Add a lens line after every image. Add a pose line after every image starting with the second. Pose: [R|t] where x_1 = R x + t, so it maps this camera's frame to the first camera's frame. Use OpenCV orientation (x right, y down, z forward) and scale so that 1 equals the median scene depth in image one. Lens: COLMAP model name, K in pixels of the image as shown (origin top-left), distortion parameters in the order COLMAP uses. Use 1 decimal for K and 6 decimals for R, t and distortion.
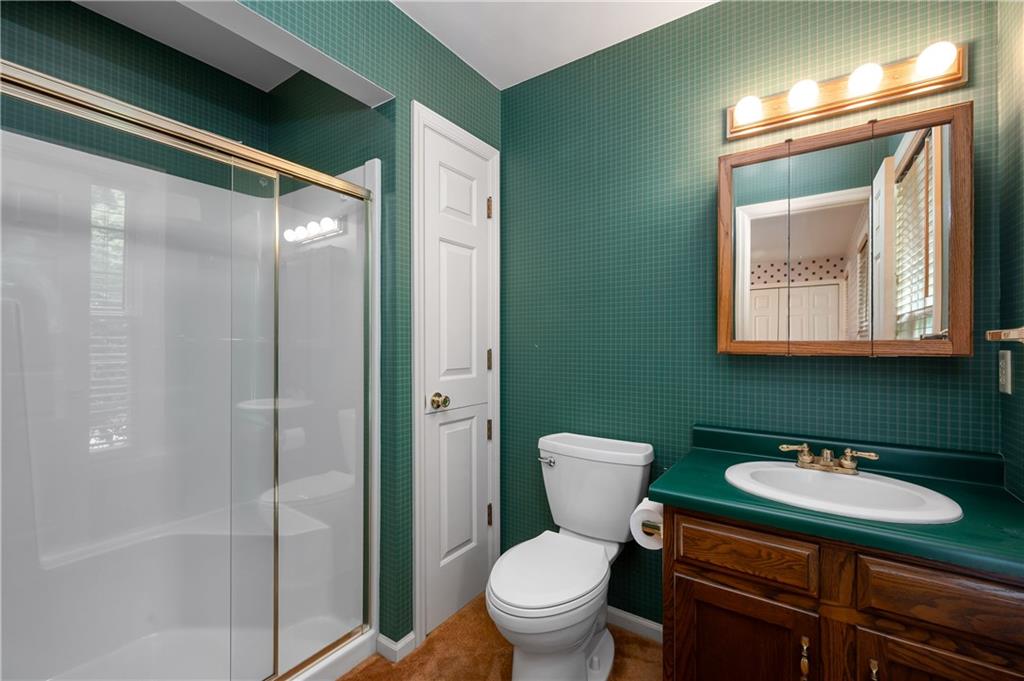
lens RADIAL K [[430.8, 0, 508.4], [0, 430.8, 339.1], [0, 0, 1]] dist [-0.000474, -0.000506]
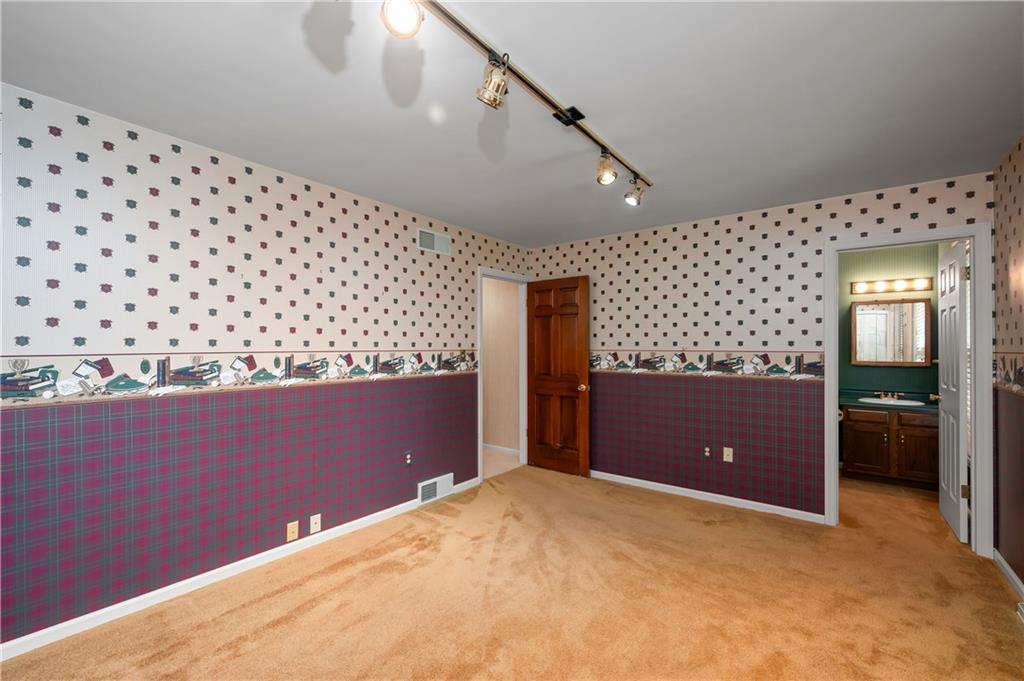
lens RADIAL K [[430.8, 0, 520.5], [0, 430.8, 343.2], [0, 0, 1]] dist [-0.000474, -0.000506]
pose [[0.999126, 0.000269, -0.041800, -2.093045], [-0.000521, 0.999982, -0.006027, -0.123477], [0.041797, 0.006044, 0.999108, -2.602535]]
